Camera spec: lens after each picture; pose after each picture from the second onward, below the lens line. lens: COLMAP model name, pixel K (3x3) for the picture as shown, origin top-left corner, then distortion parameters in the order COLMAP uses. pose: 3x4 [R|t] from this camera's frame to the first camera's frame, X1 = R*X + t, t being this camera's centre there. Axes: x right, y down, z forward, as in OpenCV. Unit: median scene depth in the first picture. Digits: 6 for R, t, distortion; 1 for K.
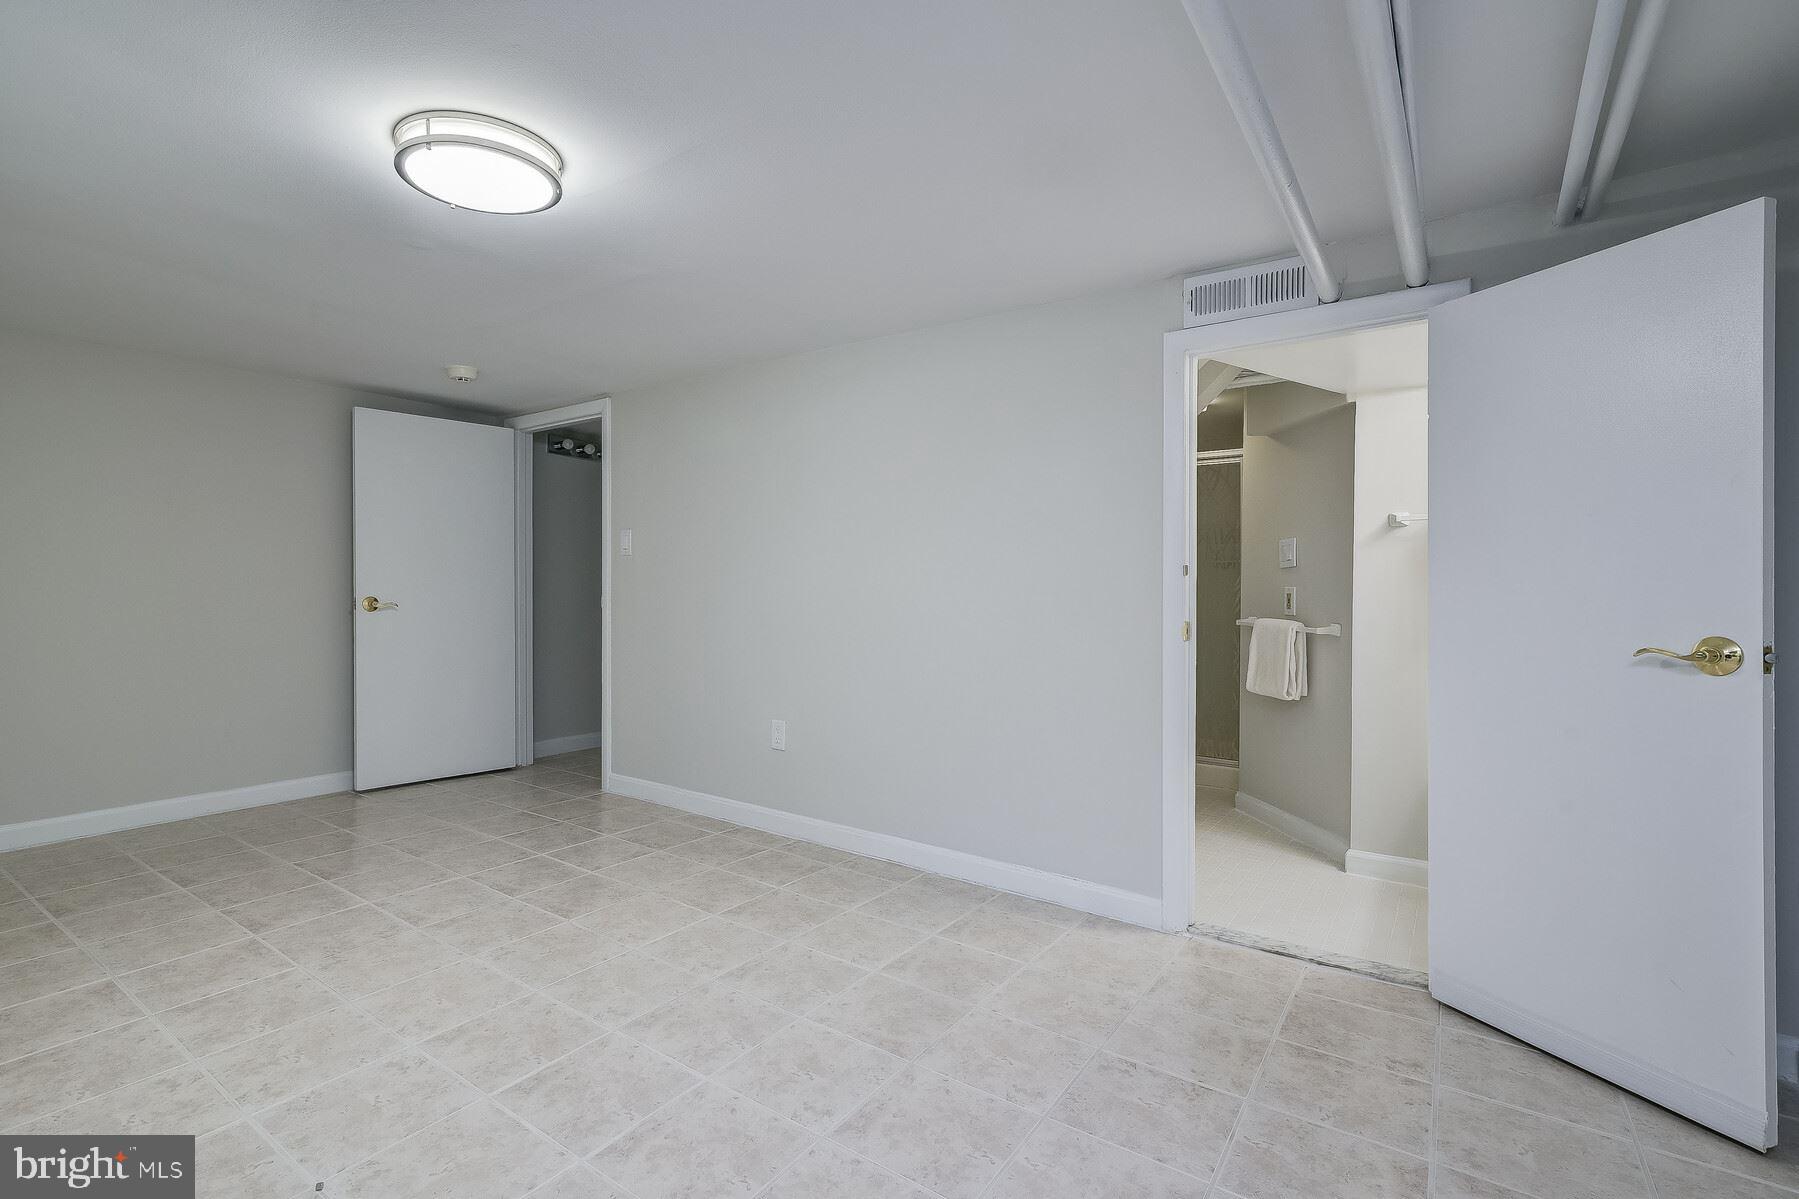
lens RADIAL K [[801.1, 0, 899.5], [0, 801.1, 599.5], [0, 0, 1]] dist [0.000793, -0.000048]
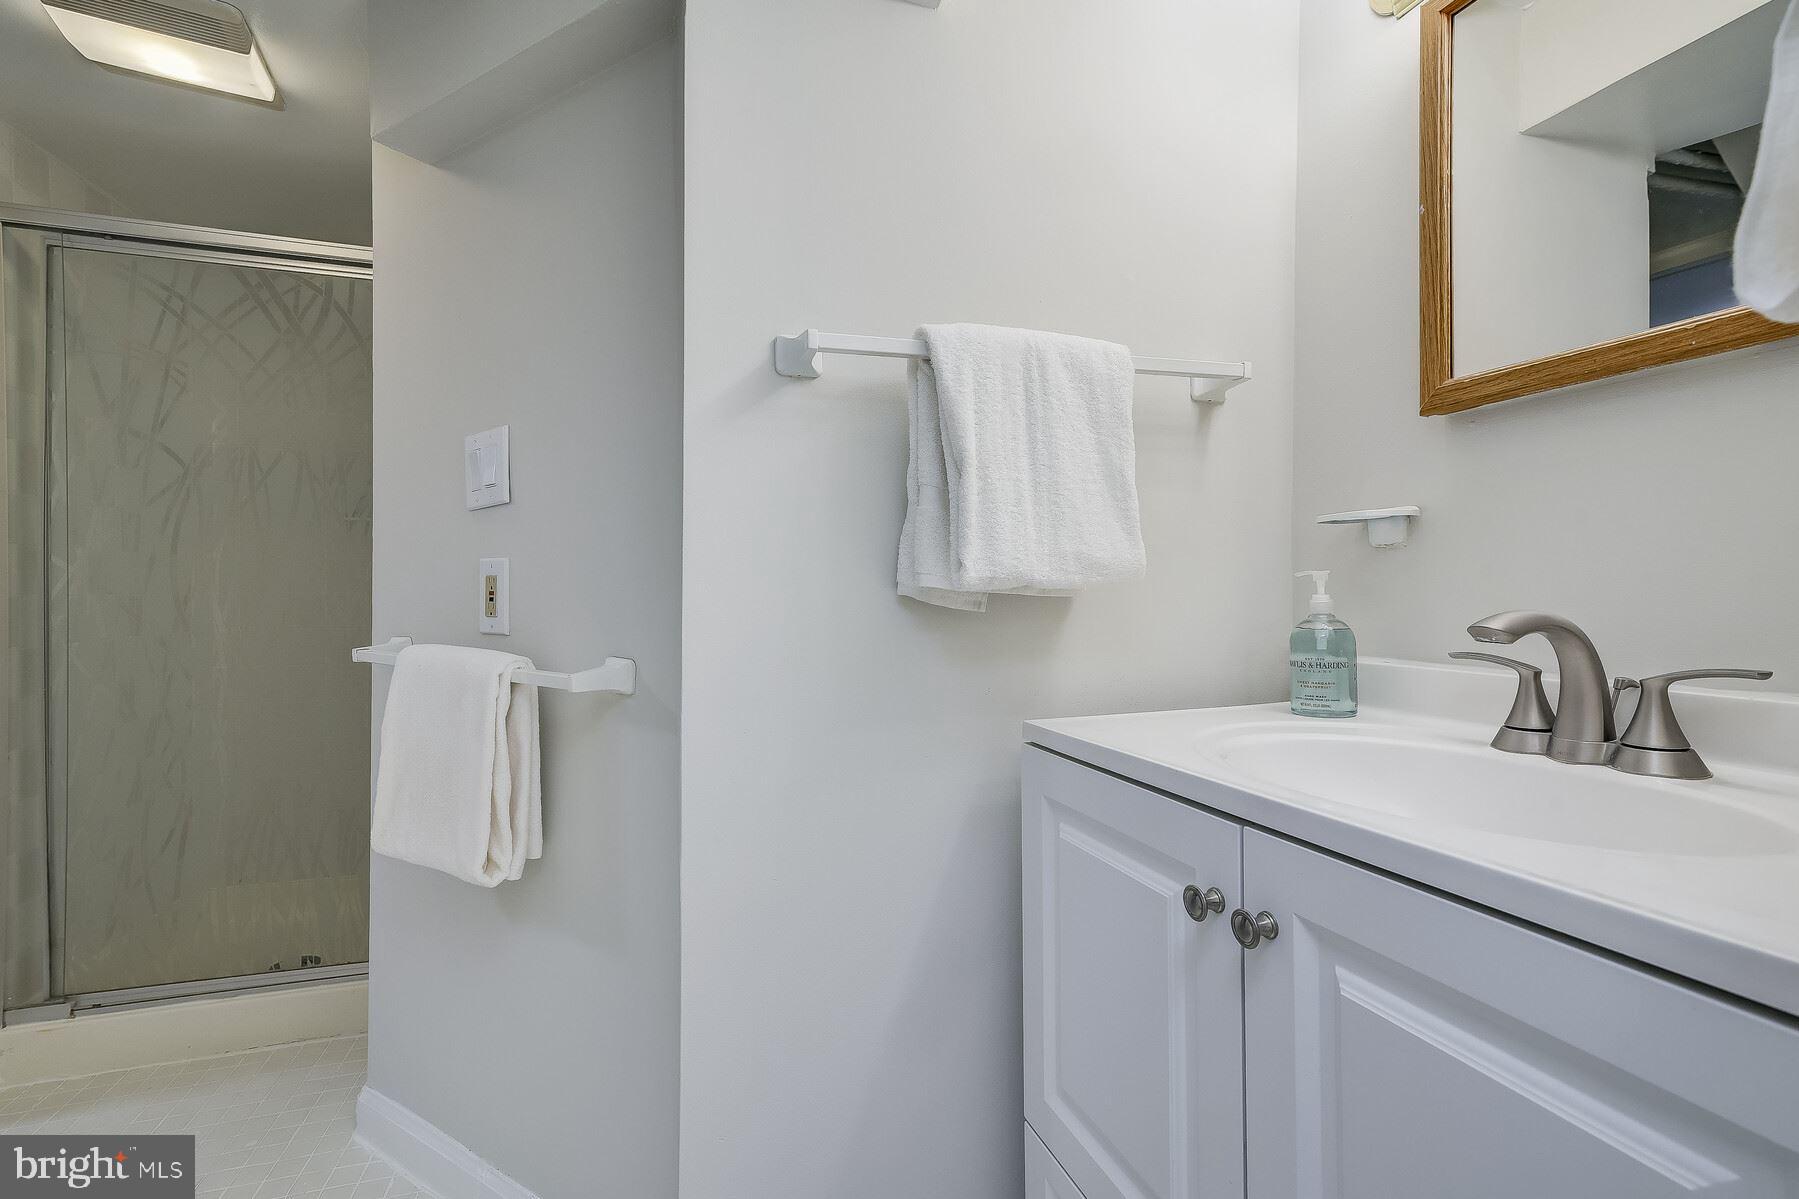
lens RADIAL K [[801.1, 0, 899.5], [0, 801.1, 599.5], [0, 0, 1]] dist [0.000793, -0.000048]
pose [[0.600014, -0.006789, 0.799960, 0.214029], [0.015106, 0.999882, -0.002844, 0.004974], [-0.799847, 0.013791, 0.600046, 0.440219]]
